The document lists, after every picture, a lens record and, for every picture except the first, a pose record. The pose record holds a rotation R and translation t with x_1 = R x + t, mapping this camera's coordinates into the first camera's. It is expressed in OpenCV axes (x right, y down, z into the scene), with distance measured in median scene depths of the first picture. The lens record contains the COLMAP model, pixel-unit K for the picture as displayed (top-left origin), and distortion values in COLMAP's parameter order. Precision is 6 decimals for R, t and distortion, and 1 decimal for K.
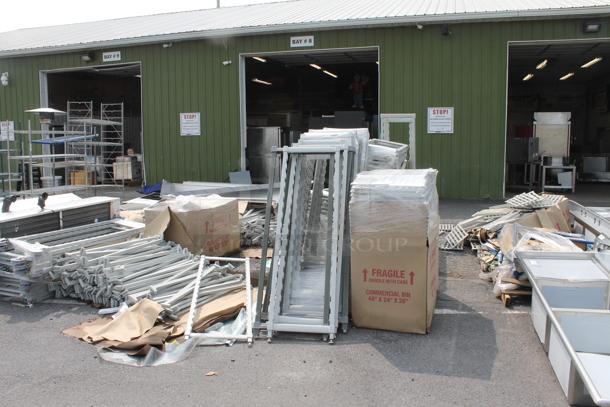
lens RADIAL K [[524.3, 0, 305.0], [0, 524.3, 203.5], [0, 0, 1]] dist [-0.077138, 0.000584]
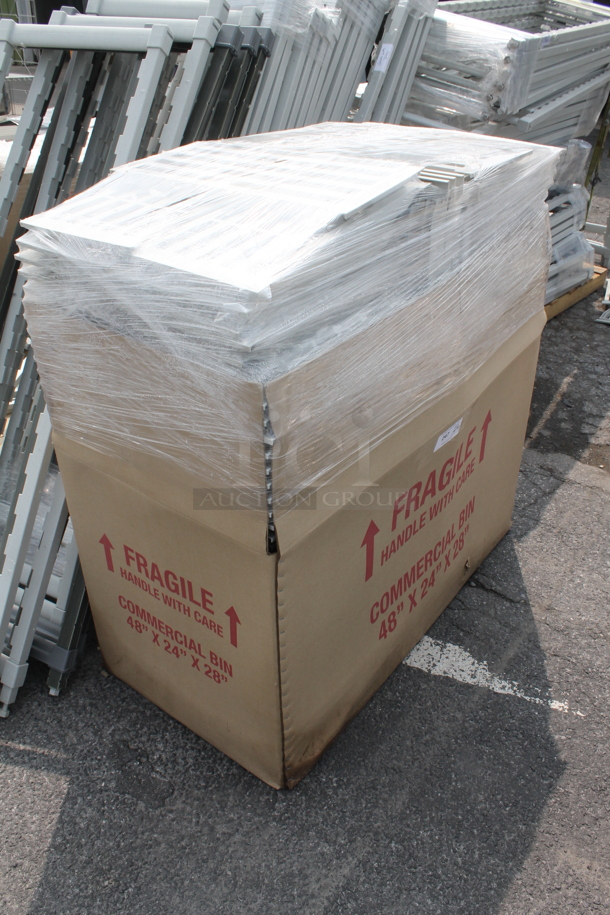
lens RADIAL K [[786.4, 0, 305.0], [0, 786.4, 457.5], [0, 0, 1]] dist [-0.077138, 0.000584]
pose [[0.948841, 0.194847, -0.248465, 0.285619], [-0.070946, 0.898334, 0.433547, -0.091097], [0.307680, -0.393740, 0.866200, 0.638285]]
